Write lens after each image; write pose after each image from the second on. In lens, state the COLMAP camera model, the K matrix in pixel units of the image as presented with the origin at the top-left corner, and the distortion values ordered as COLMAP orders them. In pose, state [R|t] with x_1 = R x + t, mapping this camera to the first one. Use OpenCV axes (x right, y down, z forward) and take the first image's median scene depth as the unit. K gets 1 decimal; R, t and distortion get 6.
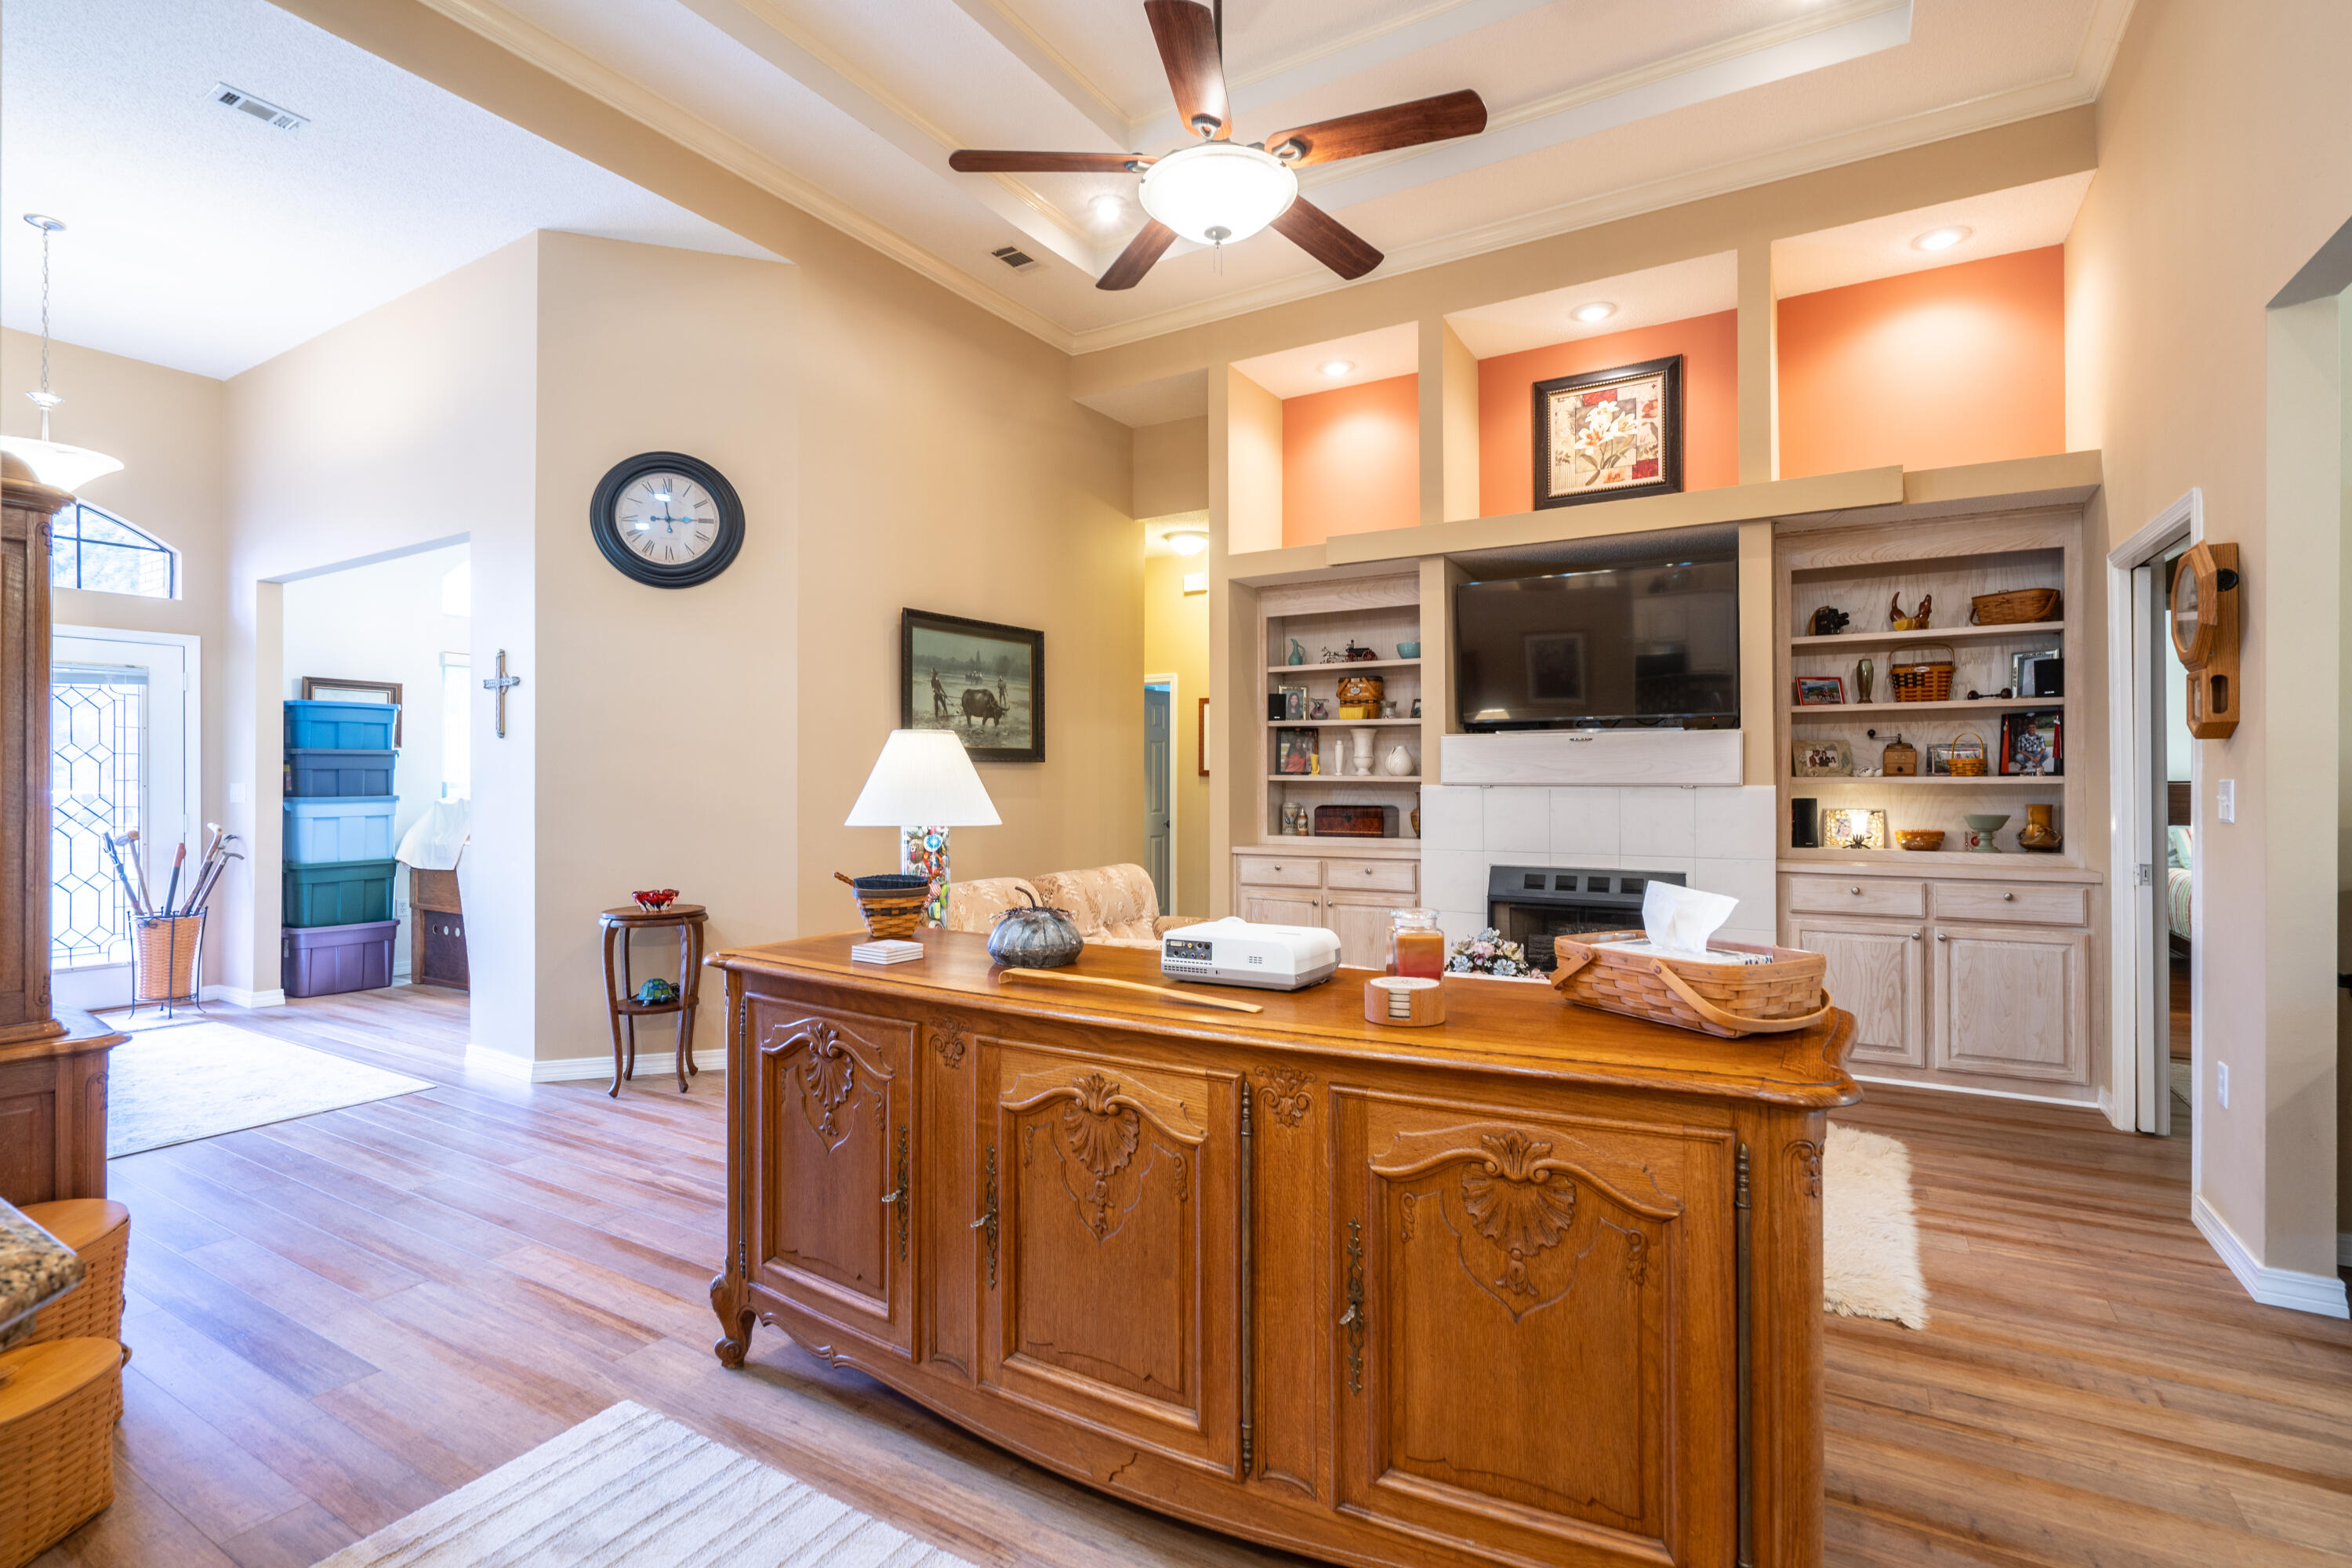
lens RADIAL K [[1041.7, 0, 1213.4], [0, 1041.7, 775.8], [0, 0, 1]] dist [-0.009417, 0.000582]
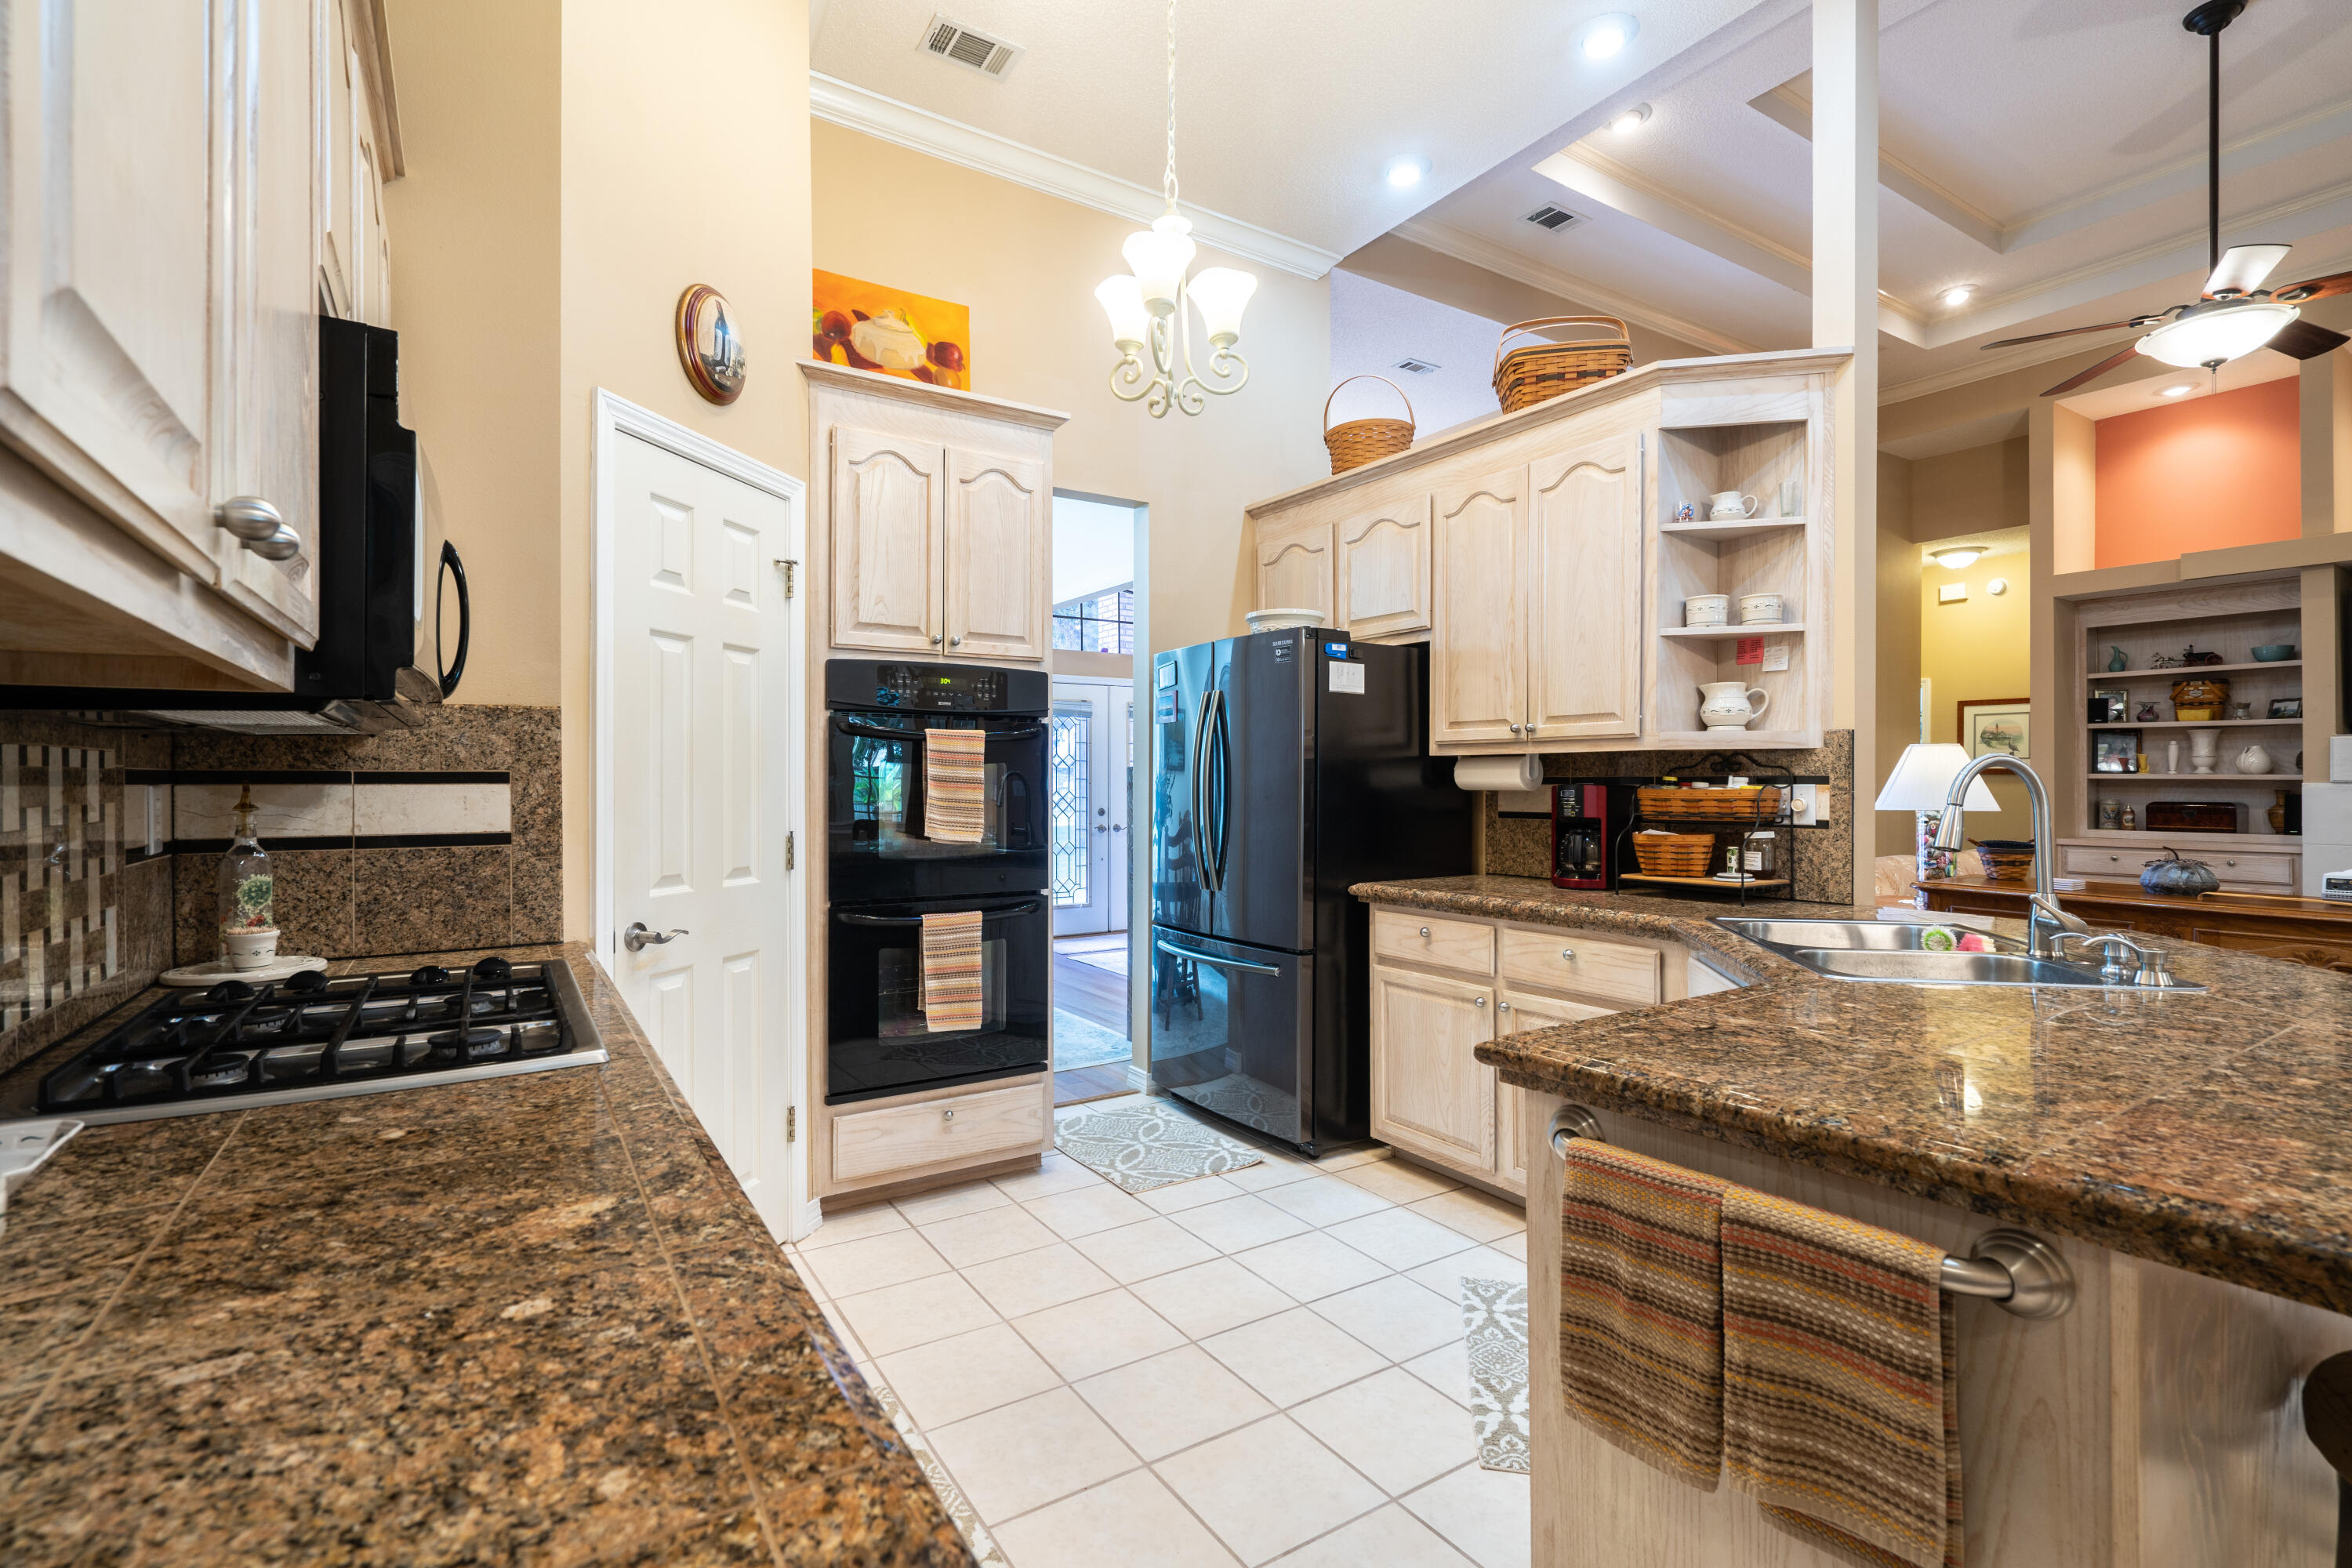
lens RADIAL K [[1068.0, 0, 1195.2], [0, 1068.0, 787.2], [0, 0, 1]] dist [-0.014208, -0.000324]
pose [[0.894493, 0.003200, -0.447071, -0.291403], [0.002194, 0.999931, 0.011549, -0.001489], [0.447077, -0.011311, 0.894424, -0.405965]]
